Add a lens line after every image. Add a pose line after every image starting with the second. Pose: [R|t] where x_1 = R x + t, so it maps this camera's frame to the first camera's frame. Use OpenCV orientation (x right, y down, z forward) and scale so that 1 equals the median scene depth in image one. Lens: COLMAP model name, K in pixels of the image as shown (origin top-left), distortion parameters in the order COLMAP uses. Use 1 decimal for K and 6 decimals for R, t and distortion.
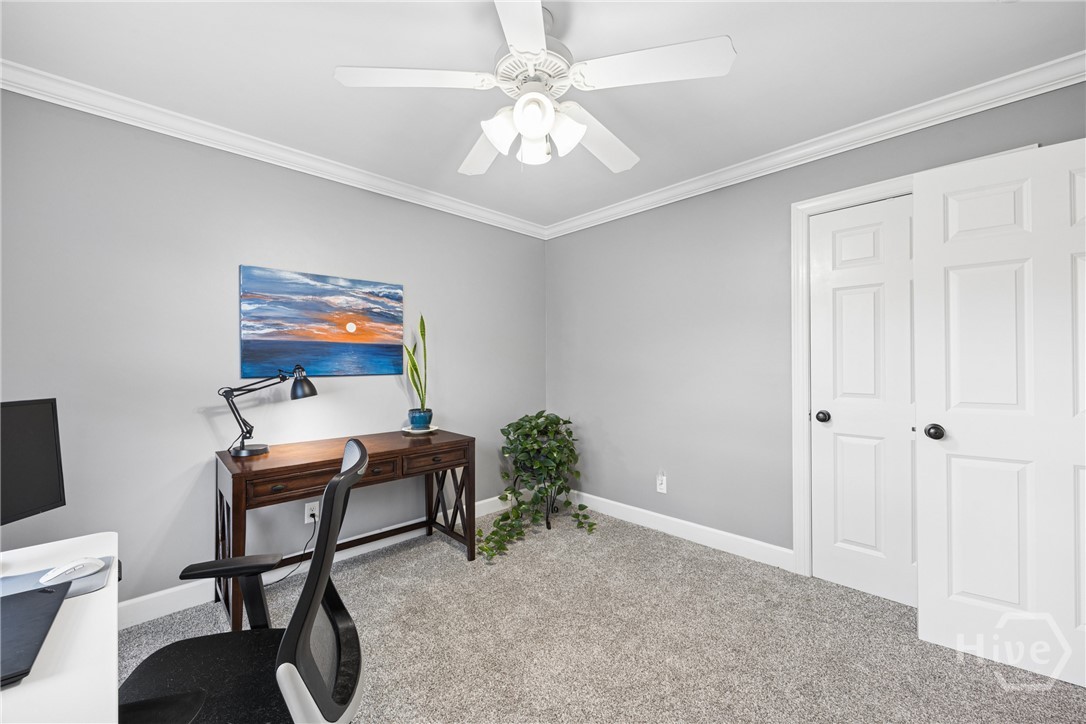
lens RADIAL K [[428.1, 0, 547.5], [0, 428.1, 362.1], [0, 0, 1]] dist [-0.002330, -0.000129]
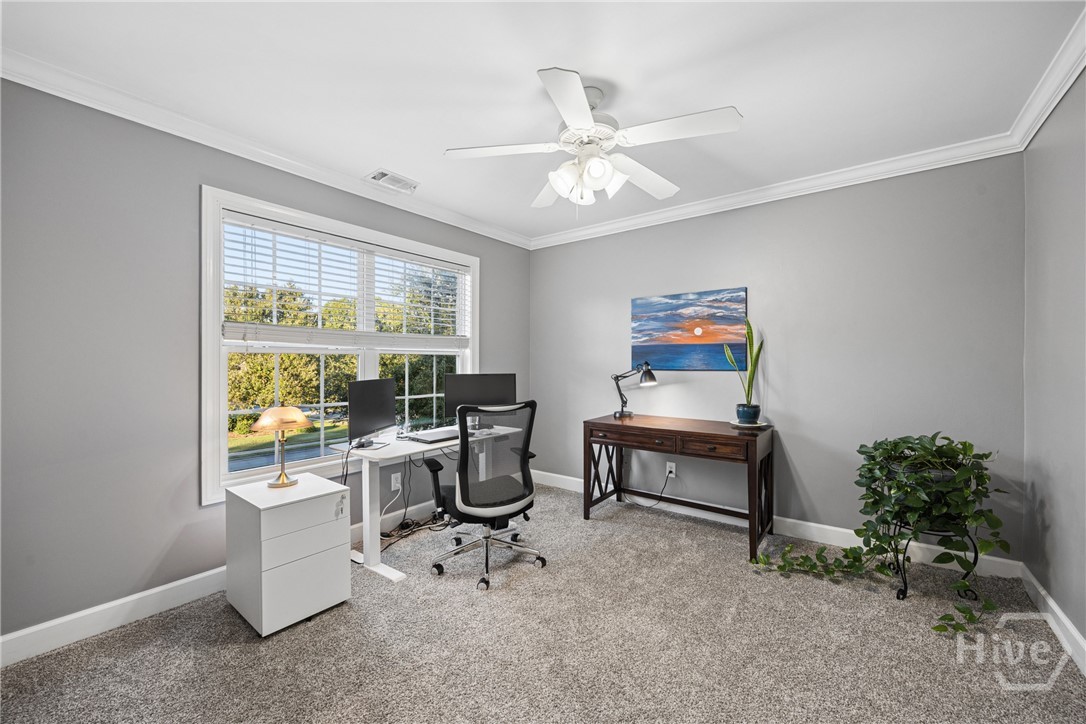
lens RADIAL K [[428.1, 0, 547.2], [0, 428.1, 362.8], [0, 0, 1]] dist [-0.002330, -0.000129]
pose [[0.146705, 0.003203, -0.989175, 0.704514], [0.000779, 0.999994, 0.003354, 0.005327], [0.989180, -0.001262, 0.146702, 0.391613]]
